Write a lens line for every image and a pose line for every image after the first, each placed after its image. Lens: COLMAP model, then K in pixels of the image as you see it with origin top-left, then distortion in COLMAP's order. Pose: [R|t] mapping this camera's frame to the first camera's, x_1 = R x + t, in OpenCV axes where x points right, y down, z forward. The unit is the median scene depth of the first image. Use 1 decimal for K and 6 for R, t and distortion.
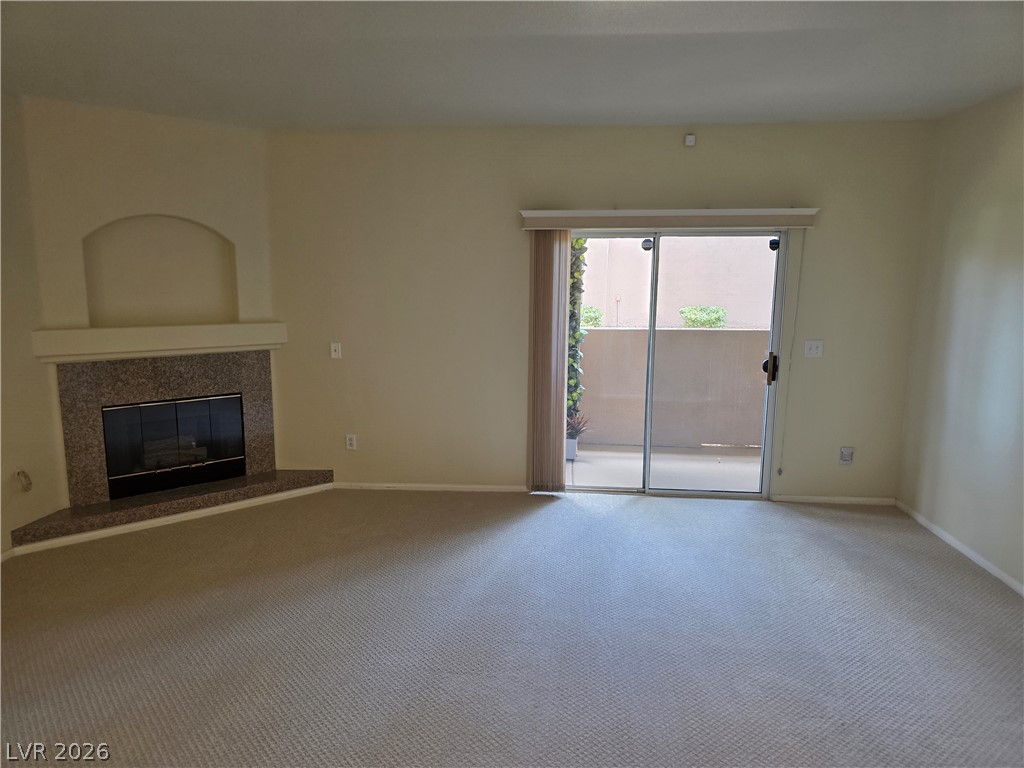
lens RADIAL K [[689.0, 0, 513.8], [0, 689.0, 389.6], [0, 0, 1]] dist [0.068826, -0.067697]
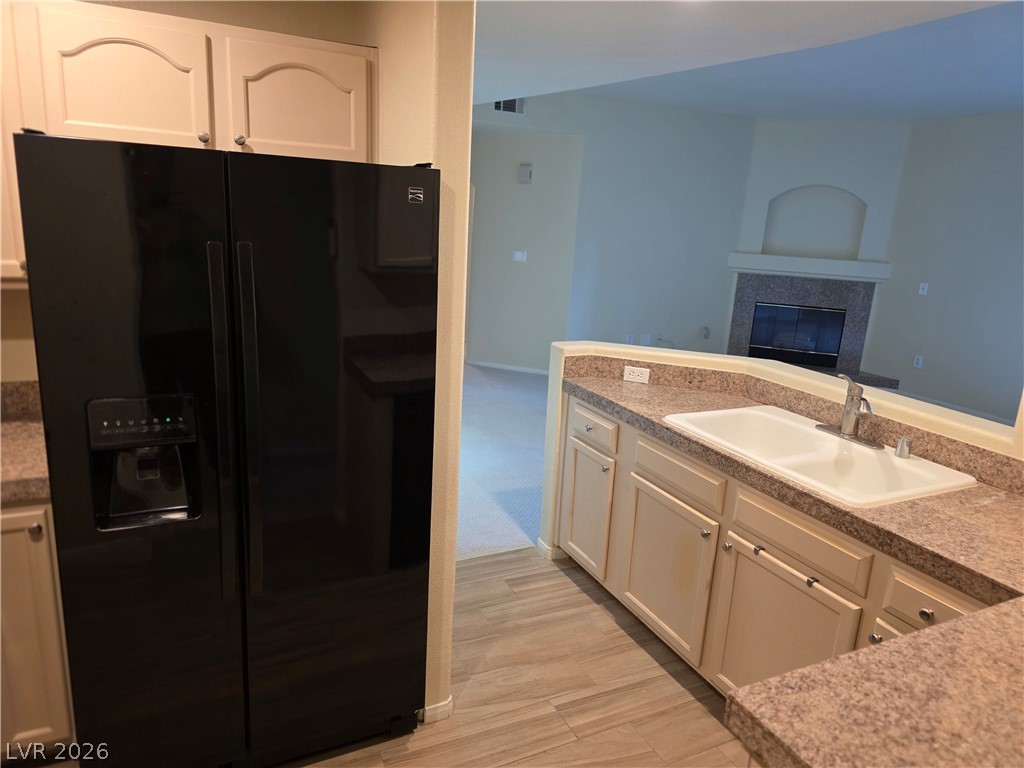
lens RADIAL K [[690.9, 0, 507.7], [0, 690.9, 374.3], [0, 0, 1]] dist [0.065138, -0.064899]
pose [[0.506926, 0.223897, -0.832404, 0.499665], [-0.192631, 0.970681, 0.143779, 0.062871], [0.840190, 0.087462, 0.535192, -0.351742]]
